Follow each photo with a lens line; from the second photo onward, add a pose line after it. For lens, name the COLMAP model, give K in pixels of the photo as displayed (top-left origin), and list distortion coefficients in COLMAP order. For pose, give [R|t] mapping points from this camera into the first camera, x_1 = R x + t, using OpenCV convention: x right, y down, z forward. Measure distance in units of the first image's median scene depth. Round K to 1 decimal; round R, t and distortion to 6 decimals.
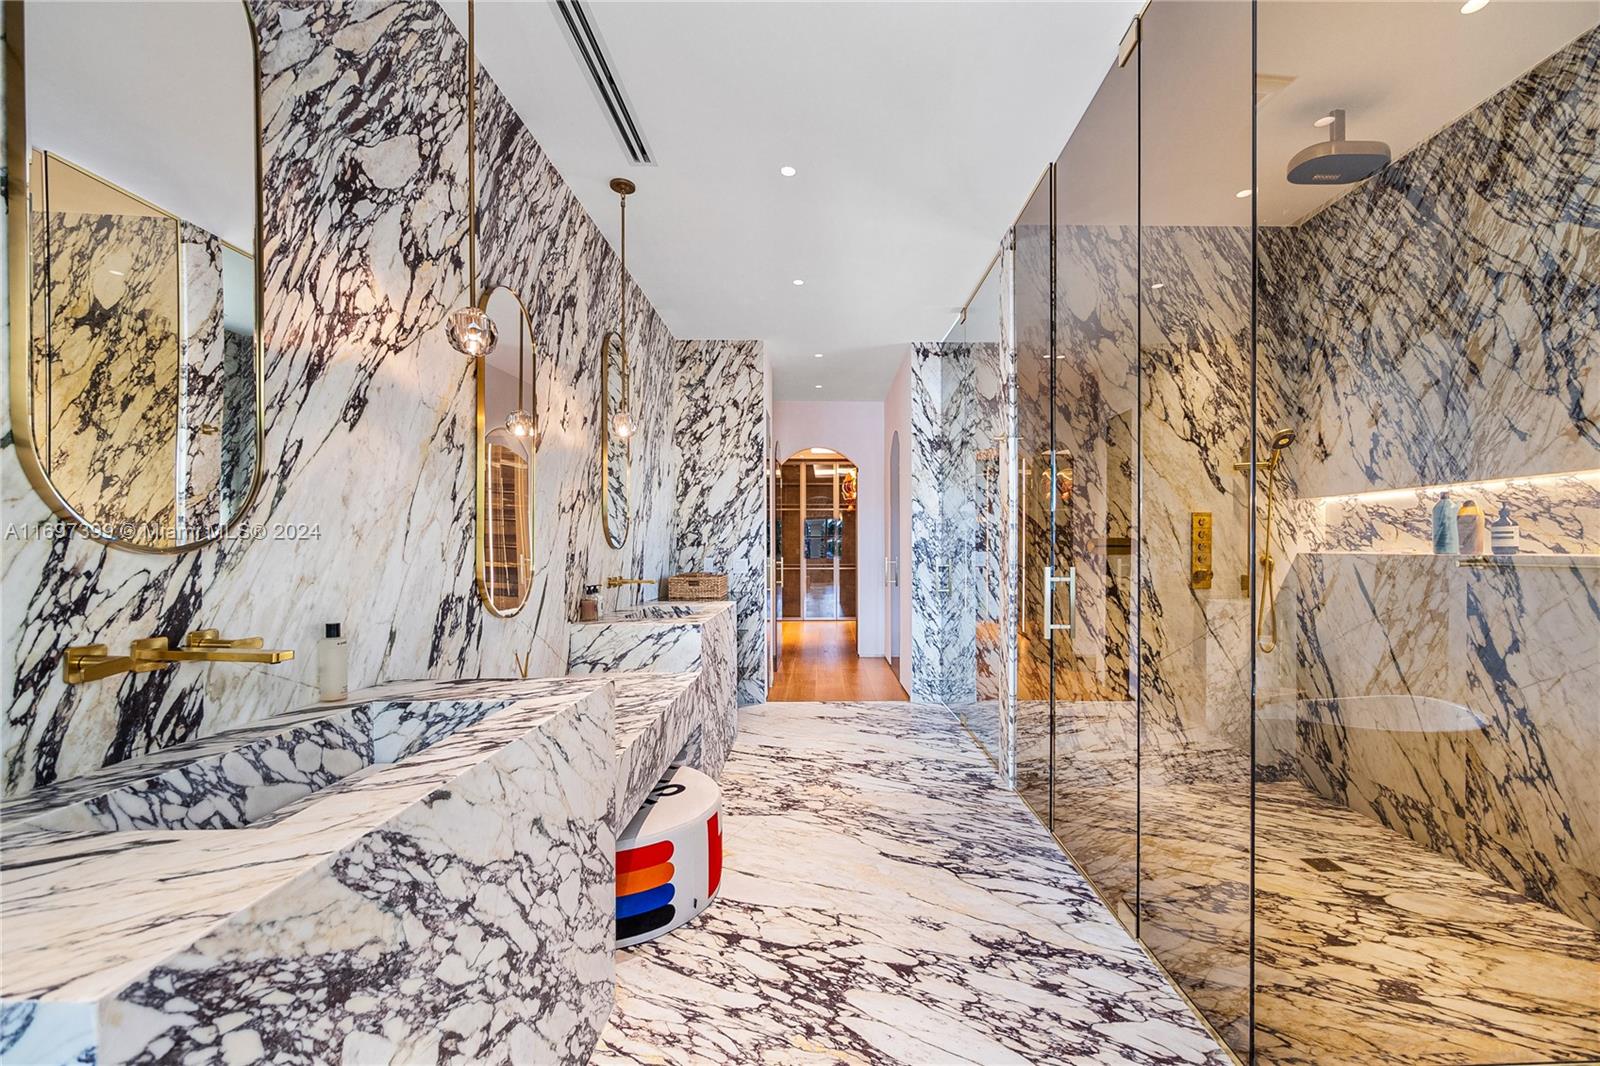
lens RADIAL K [[658.3, 0, 800.0], [0, 658.3, 533.0], [0, 0, 1]] dist [0.077505, 0.000154]
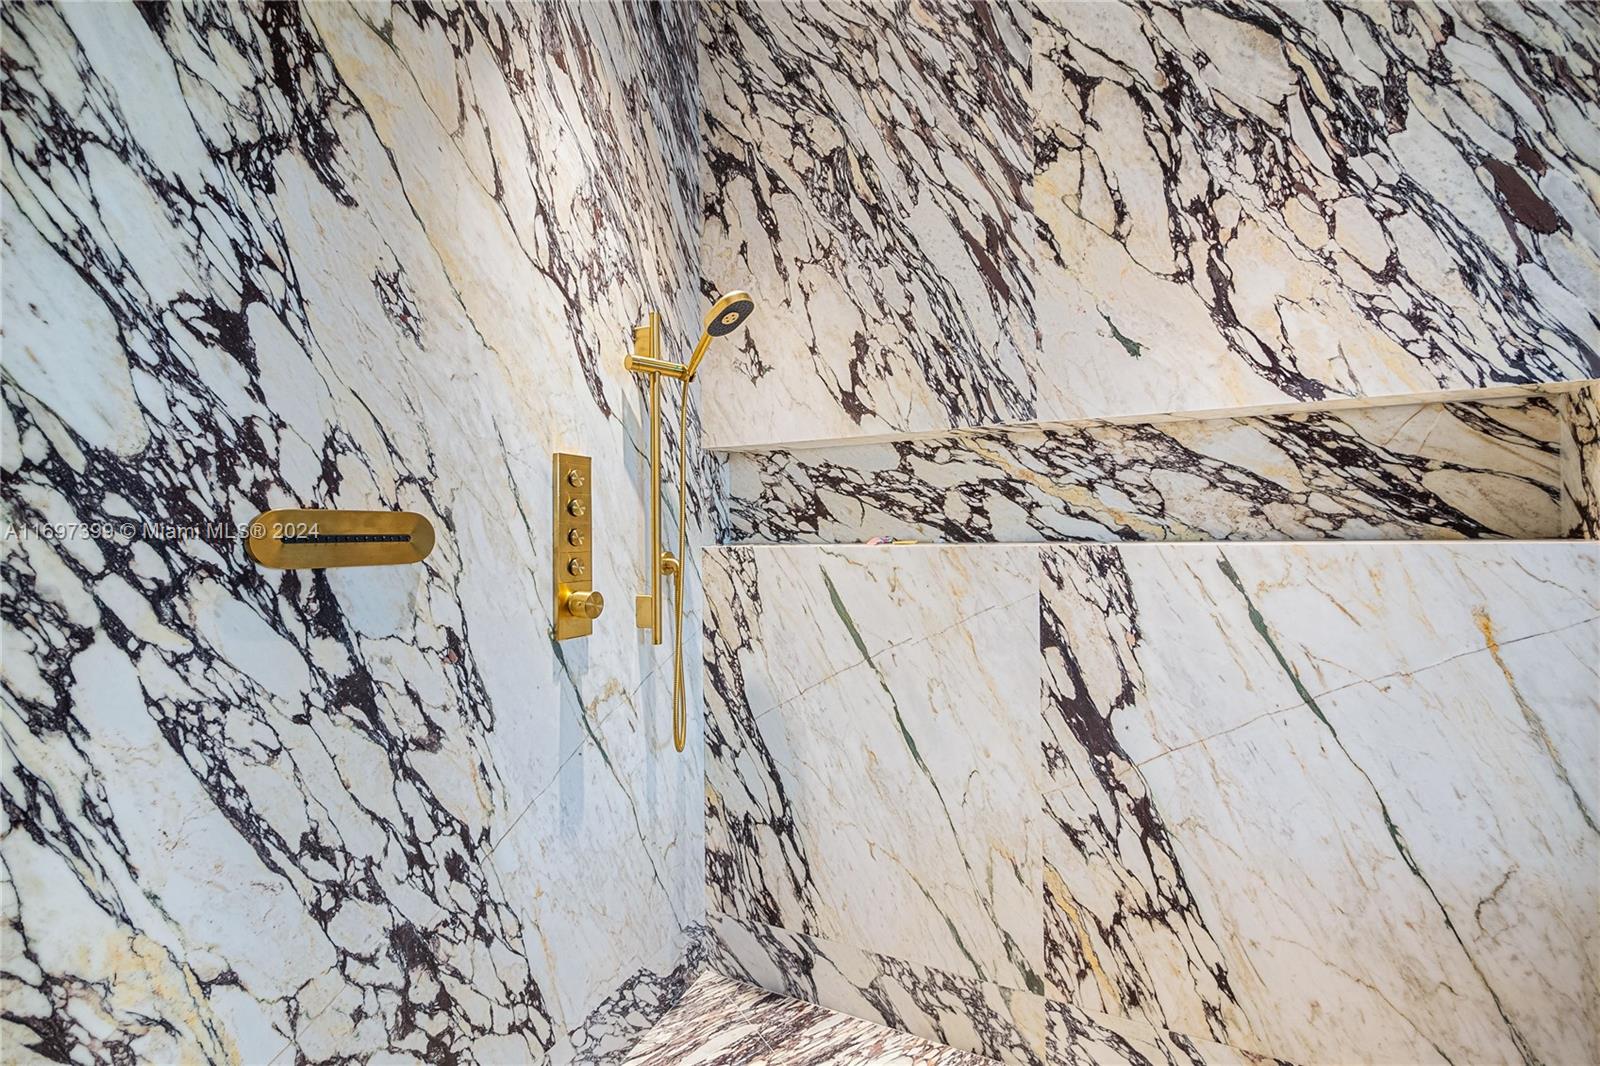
lens RADIAL K [[608.5, 0, 804.2], [0, 608.5, 539.4], [0, 0, 1]] dist [-0.024870, 0.007505]
pose [[0.350212, -0.011311, 0.936602, 0.345677], [-0.008348, 0.999850, 0.015196, 0.017313], [-0.936633, -0.013141, 0.350065, 0.864164]]
